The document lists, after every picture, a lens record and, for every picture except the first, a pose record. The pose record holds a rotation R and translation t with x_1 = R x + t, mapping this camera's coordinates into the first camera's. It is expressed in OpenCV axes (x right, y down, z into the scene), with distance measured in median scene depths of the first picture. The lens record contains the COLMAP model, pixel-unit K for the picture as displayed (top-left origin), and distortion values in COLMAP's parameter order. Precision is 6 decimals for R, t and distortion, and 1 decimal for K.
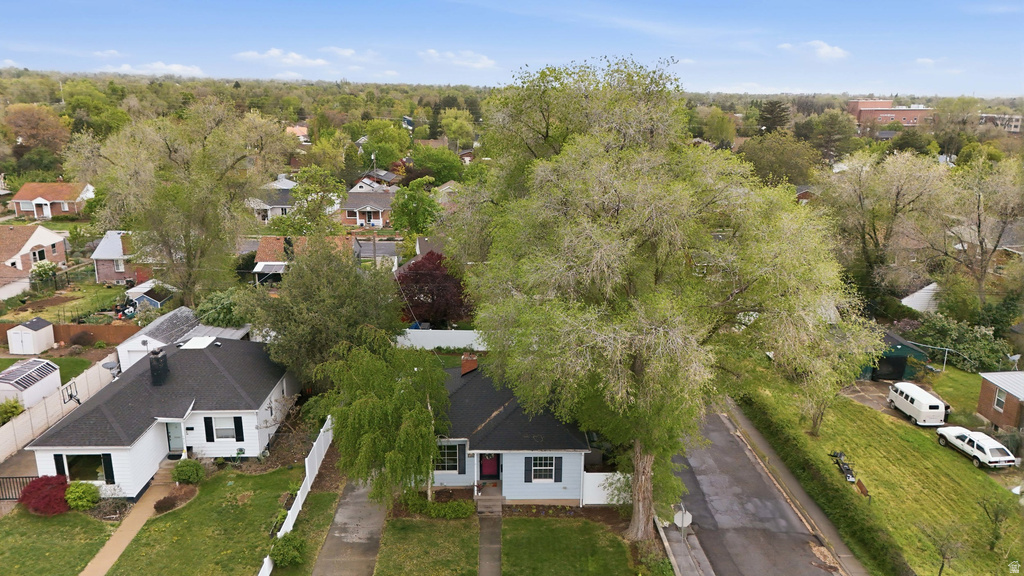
lens RADIAL K [[744.5, 0, 512.0], [0, 744.5, 288.0], [0, 0, 1]] dist [0.050411, -0.007427]
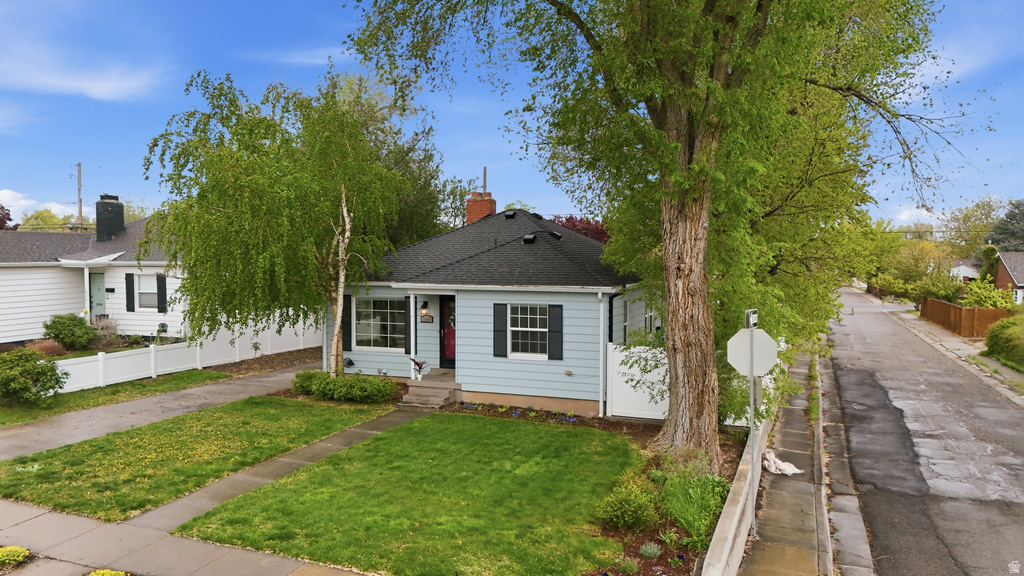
lens RADIAL K [[744.5, 0, 512.0], [0, 744.5, 288.0], [0, 0, 1]] dist [0.050411, -0.007427]
pose [[0.920008, 0.011928, -0.391718, 0.228104], [-0.095542, 0.976205, -0.194669, 0.311615], [0.380075, 0.216523, 0.899256, 0.531803]]
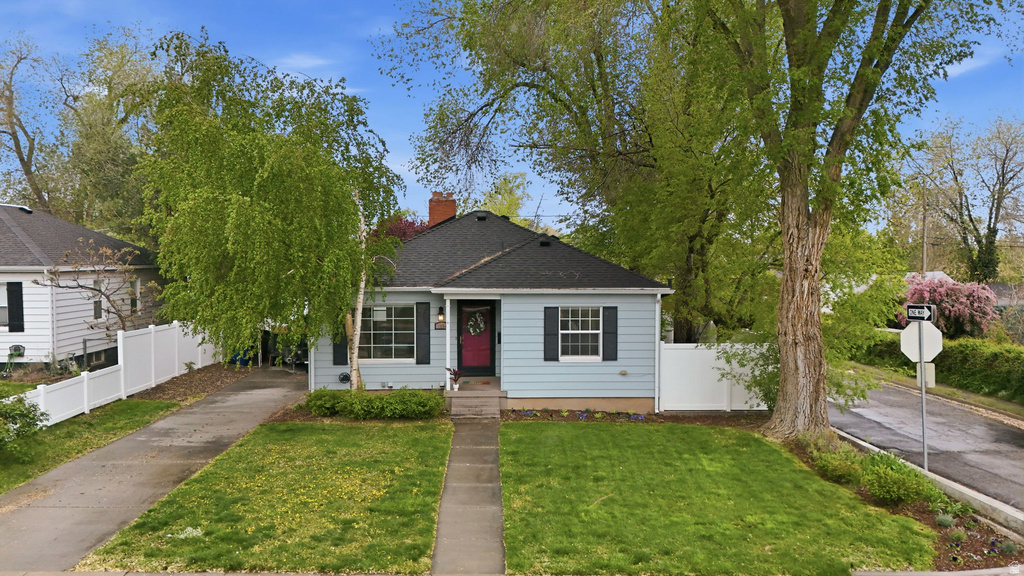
lens RADIAL K [[744.5, 0, 512.0], [0, 744.5, 288.0], [0, 0, 1]] dist [0.050411, -0.007427]
pose [[0.999963, -0.005684, 0.006474, -0.008019], [0.006948, 0.976370, -0.215992, 0.319790], [-0.005093, 0.216029, 0.976374, 0.494212]]
